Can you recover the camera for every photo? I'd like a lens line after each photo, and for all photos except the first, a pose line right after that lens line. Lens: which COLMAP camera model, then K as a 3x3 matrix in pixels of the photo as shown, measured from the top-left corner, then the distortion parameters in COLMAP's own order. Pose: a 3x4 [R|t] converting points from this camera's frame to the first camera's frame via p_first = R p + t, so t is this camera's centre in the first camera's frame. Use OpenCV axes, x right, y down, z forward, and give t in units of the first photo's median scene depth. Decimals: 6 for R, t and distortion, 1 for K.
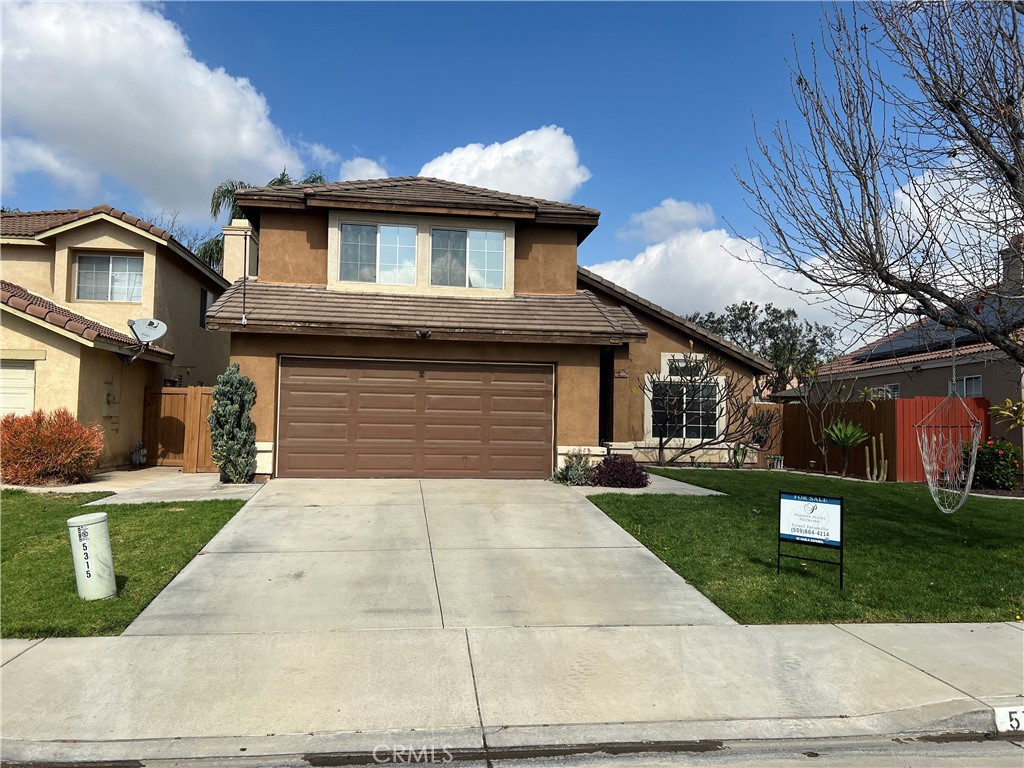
lens RADIAL K [[769.5, 0, 510.8], [0, 769.5, 402.0], [0, 0, 1]] dist [0.056746, -0.068478]
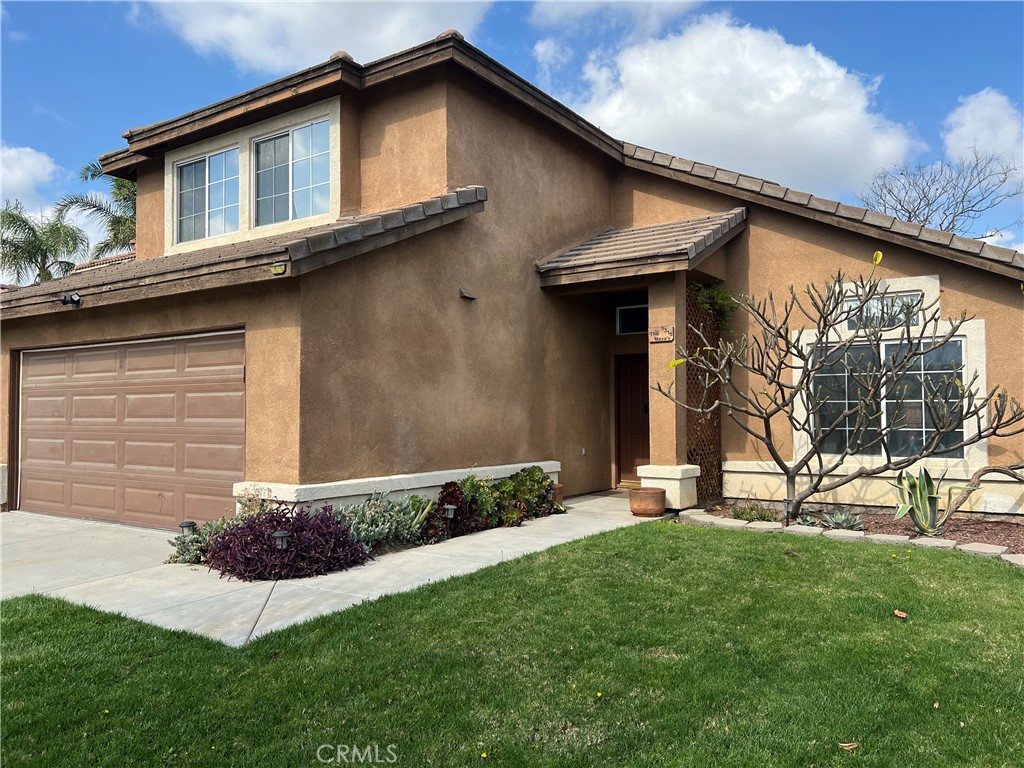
lens RADIAL K [[769.5, 0, 515.3], [0, 769.5, 392.2], [0, 0, 1]] dist [0.056746, -0.068478]
pose [[0.744091, -0.039992, -0.666880, 0.569508], [0.035520, 0.999163, -0.020286, 0.013387], [0.667134, -0.008594, 0.744889, 0.736444]]
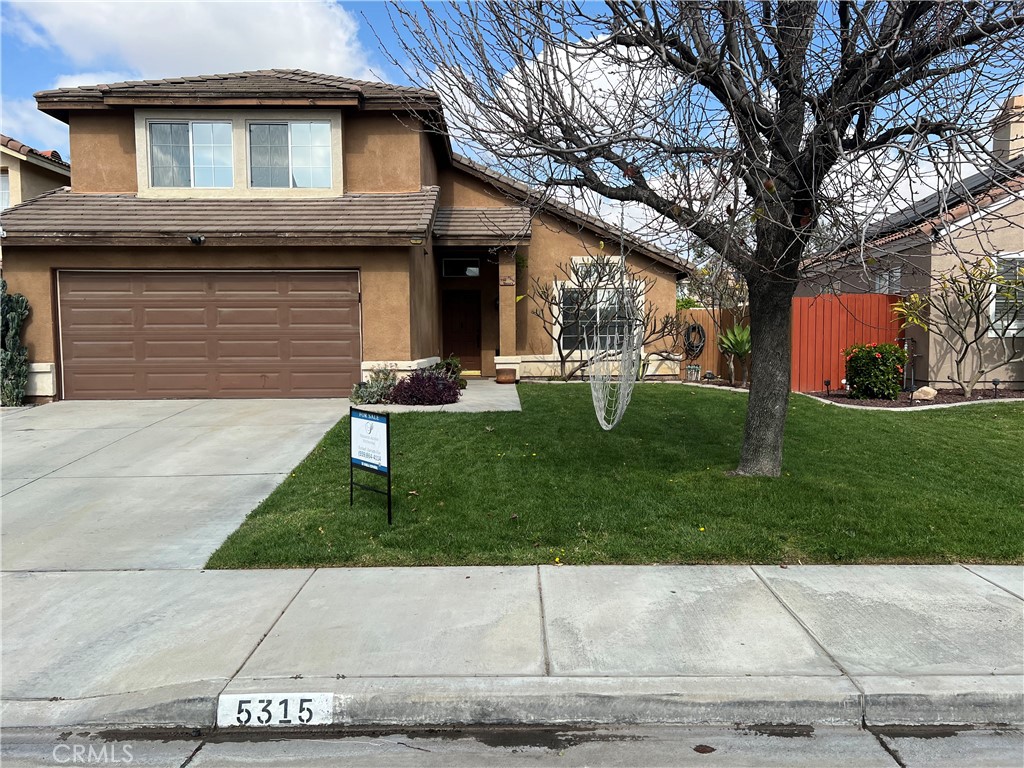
lens RADIAL K [[769.5, 0, 518.4], [0, 769.5, 403.0], [0, 0, 1]] dist [0.056746, -0.068478]
pose [[0.993290, -0.016189, -0.114511, 0.351247], [0.028288, 0.994088, 0.104831, 0.016337], [0.112137, -0.107367, 0.987875, 0.115921]]
